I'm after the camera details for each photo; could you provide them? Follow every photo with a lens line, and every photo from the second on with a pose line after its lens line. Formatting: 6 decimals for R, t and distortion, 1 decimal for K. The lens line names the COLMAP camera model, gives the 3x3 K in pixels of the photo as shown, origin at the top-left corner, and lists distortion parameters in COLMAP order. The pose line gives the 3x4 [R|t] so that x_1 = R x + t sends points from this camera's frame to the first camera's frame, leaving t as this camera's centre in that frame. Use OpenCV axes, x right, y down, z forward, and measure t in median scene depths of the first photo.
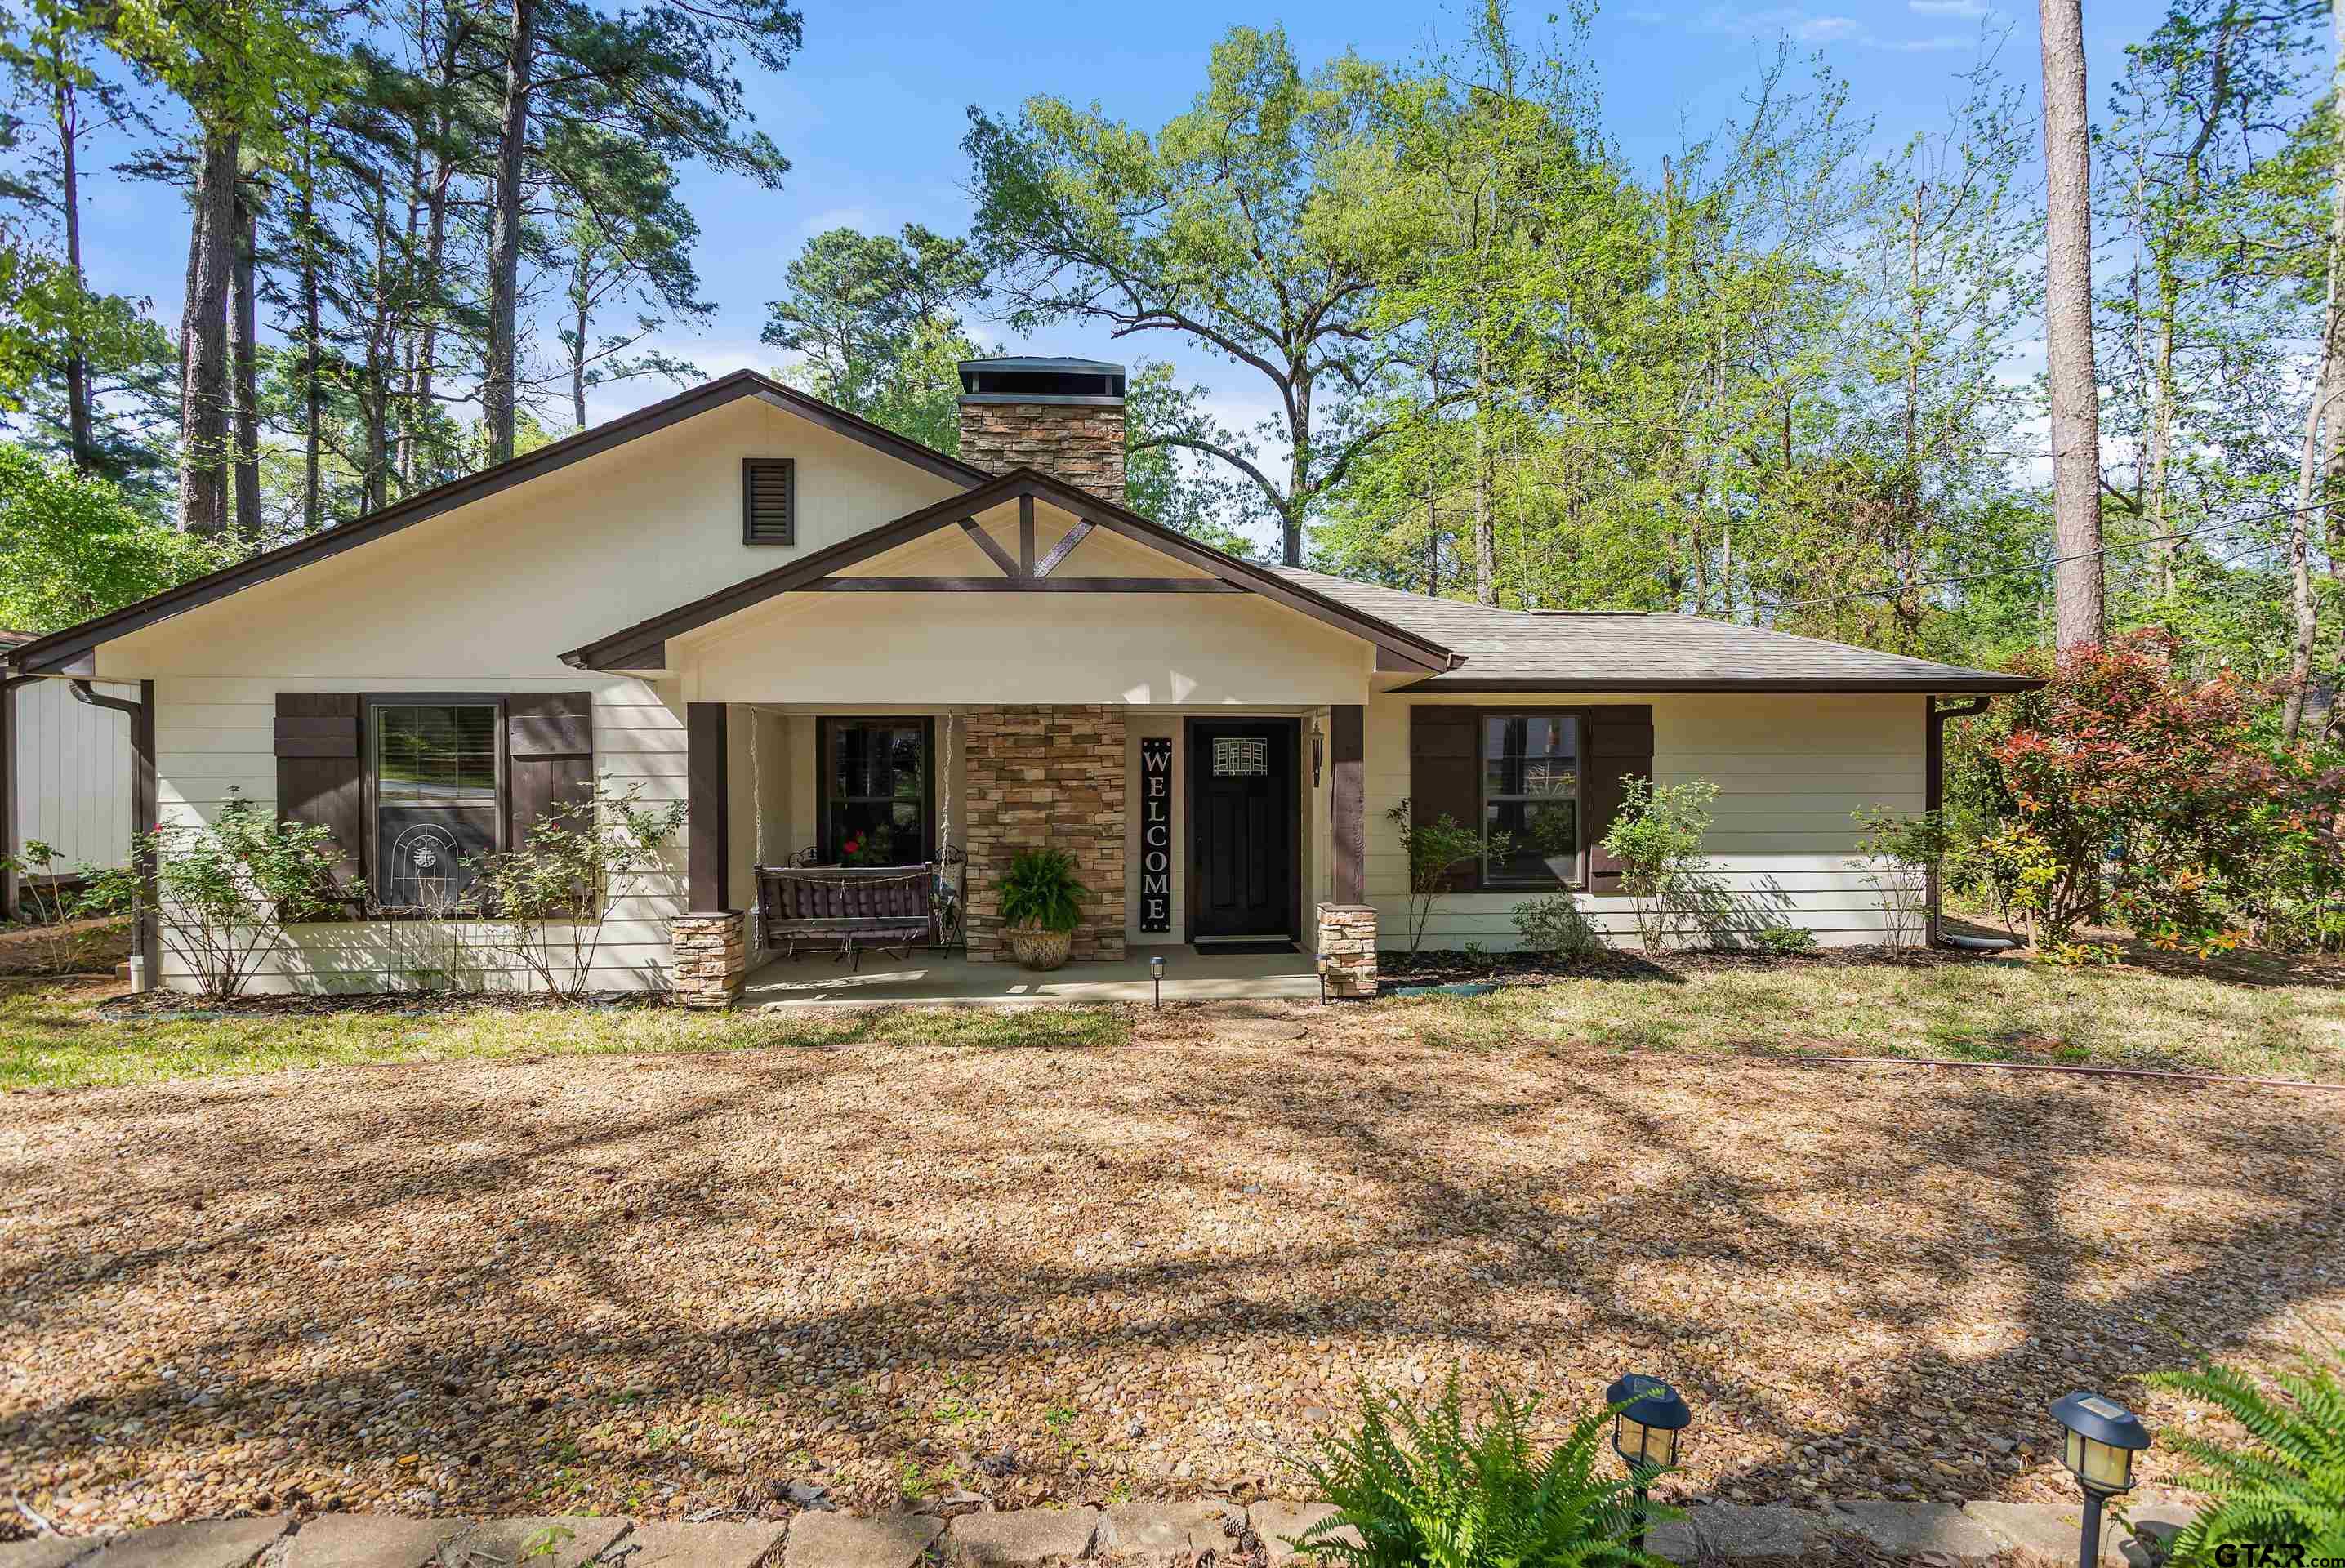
lens RADIAL K [[1146.7, 0, 1172.5], [0, 1146.7, 784.0], [0, 0, 1]] dist [0.003726, 0.000392]
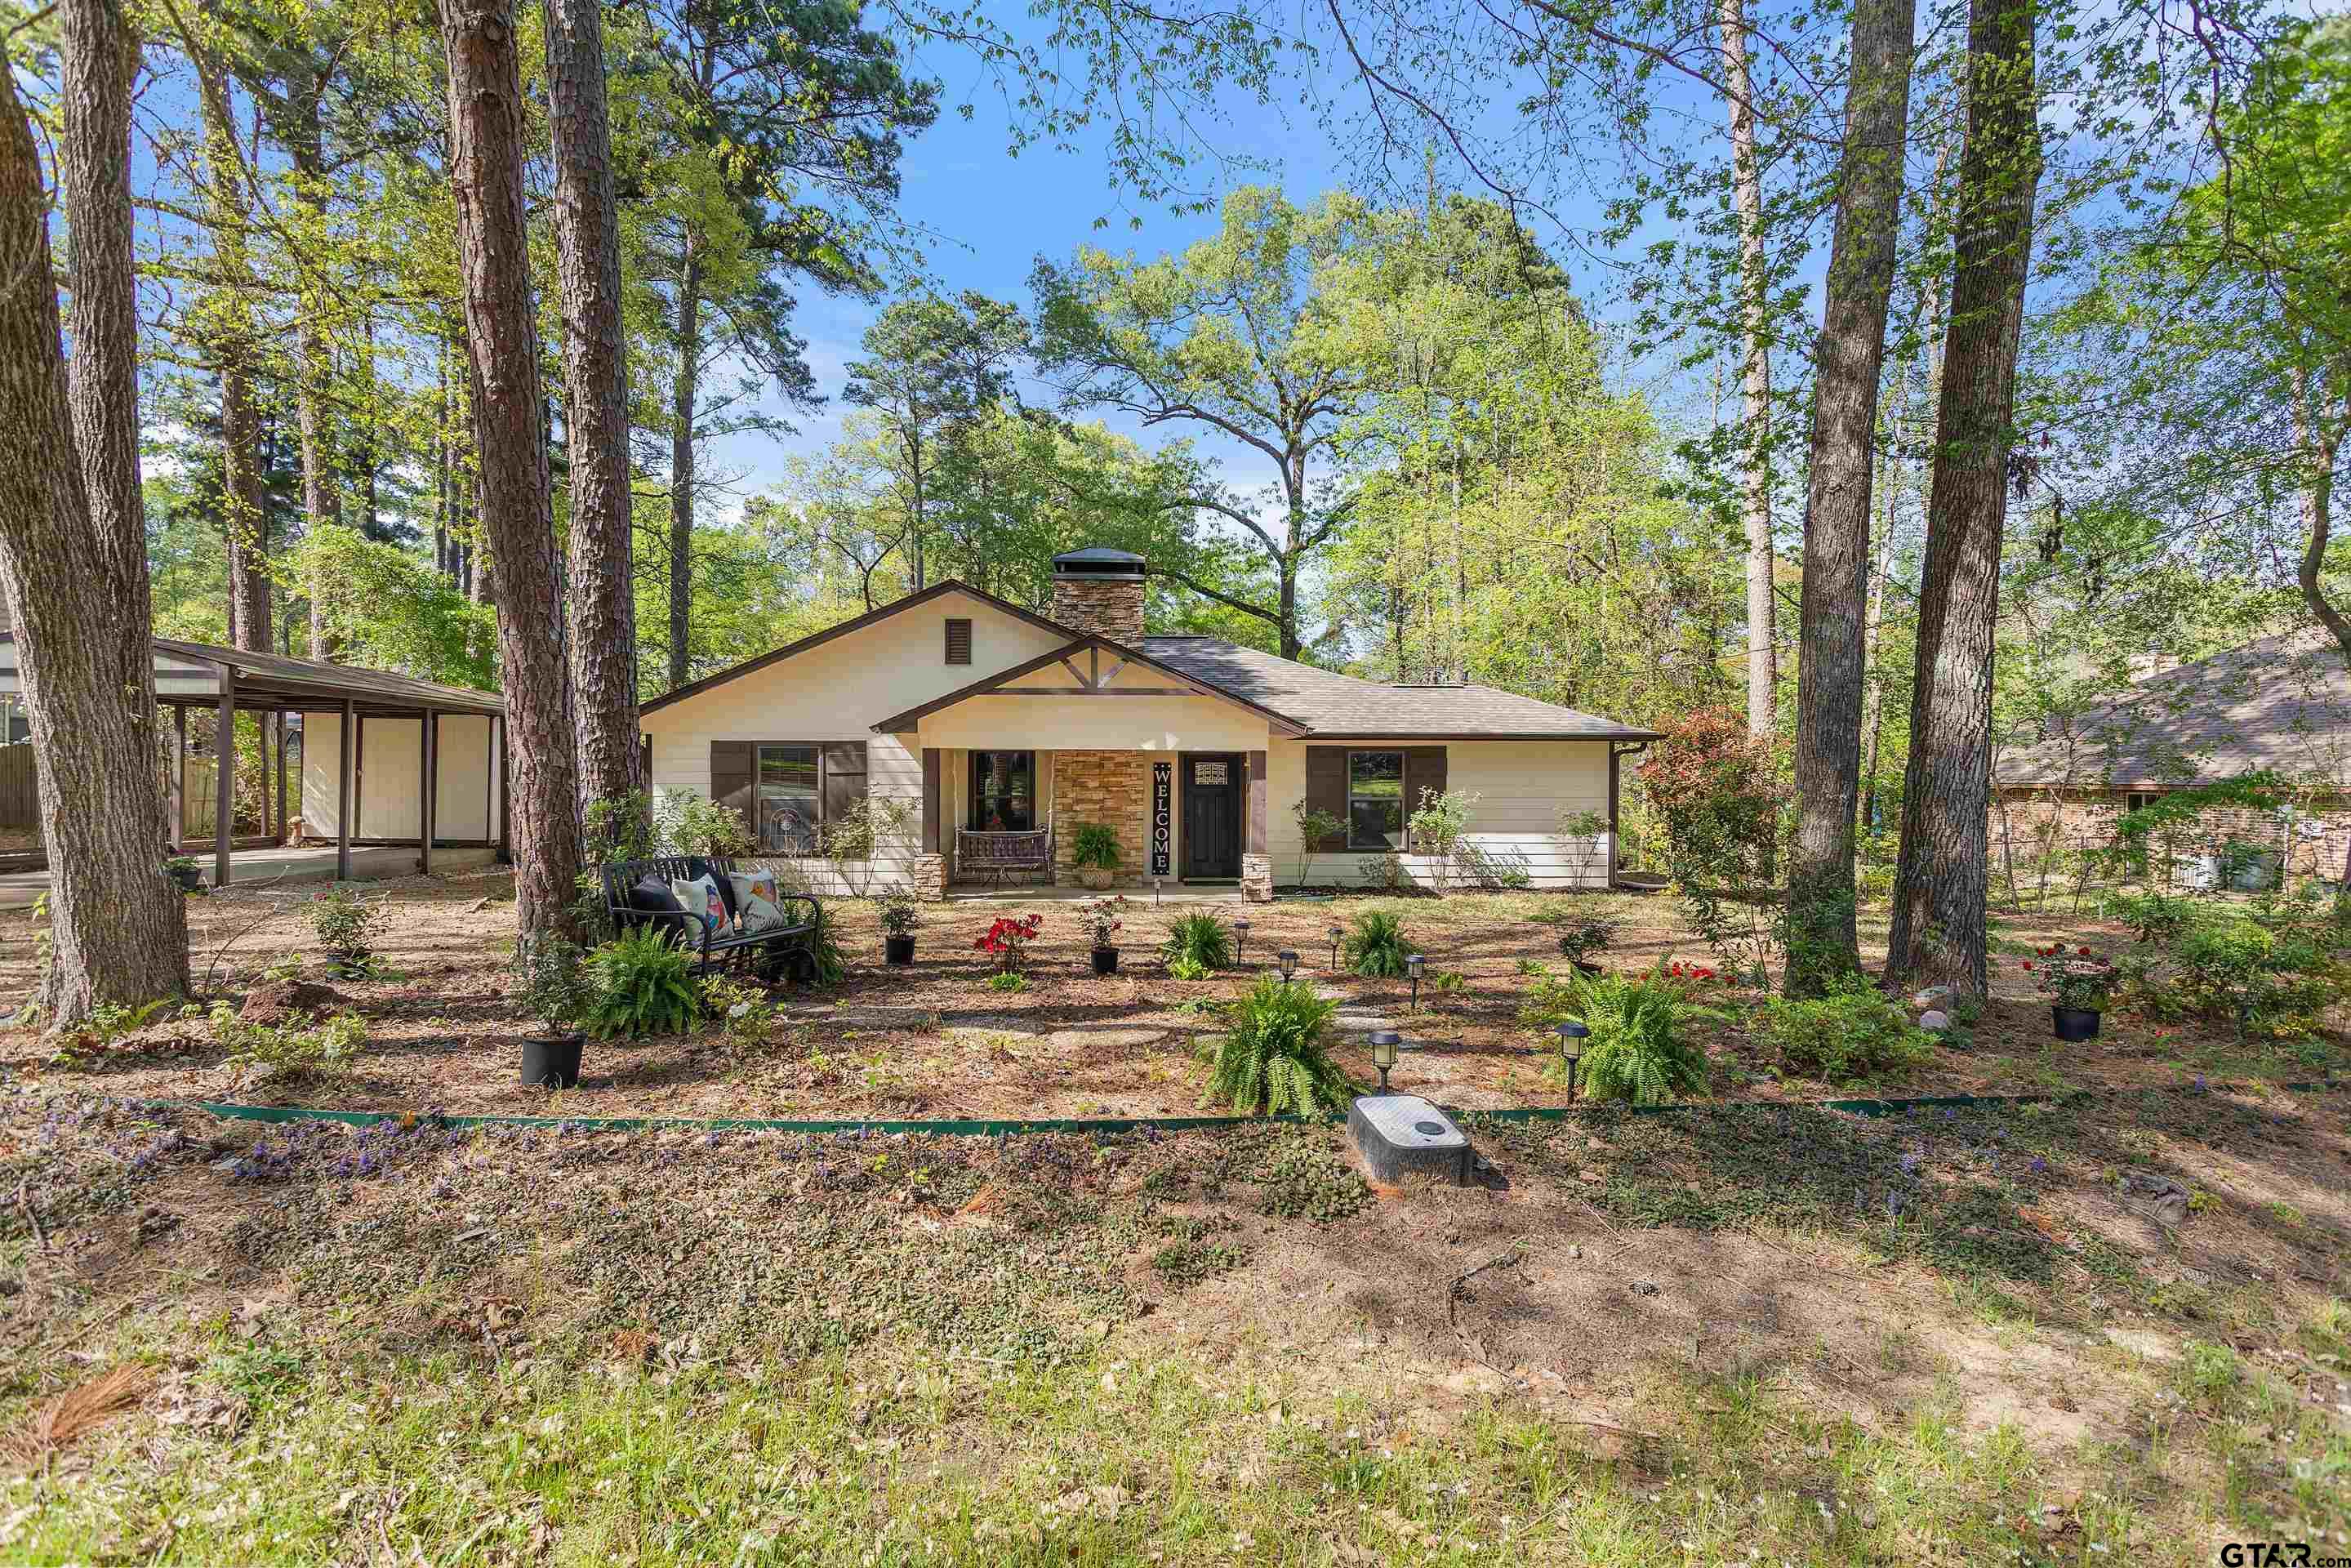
lens RADIAL K [[1163.2, 0, 1192.5], [0, 1163.2, 781.4], [0, 0, 1]] dist [-0.002452, -0.000211]
pose [[0.999922, 0.008419, -0.009257, 0.048311], [-0.008394, 0.999961, 0.002642, -0.017217], [0.009279, -0.002565, 0.999954, -0.761146]]
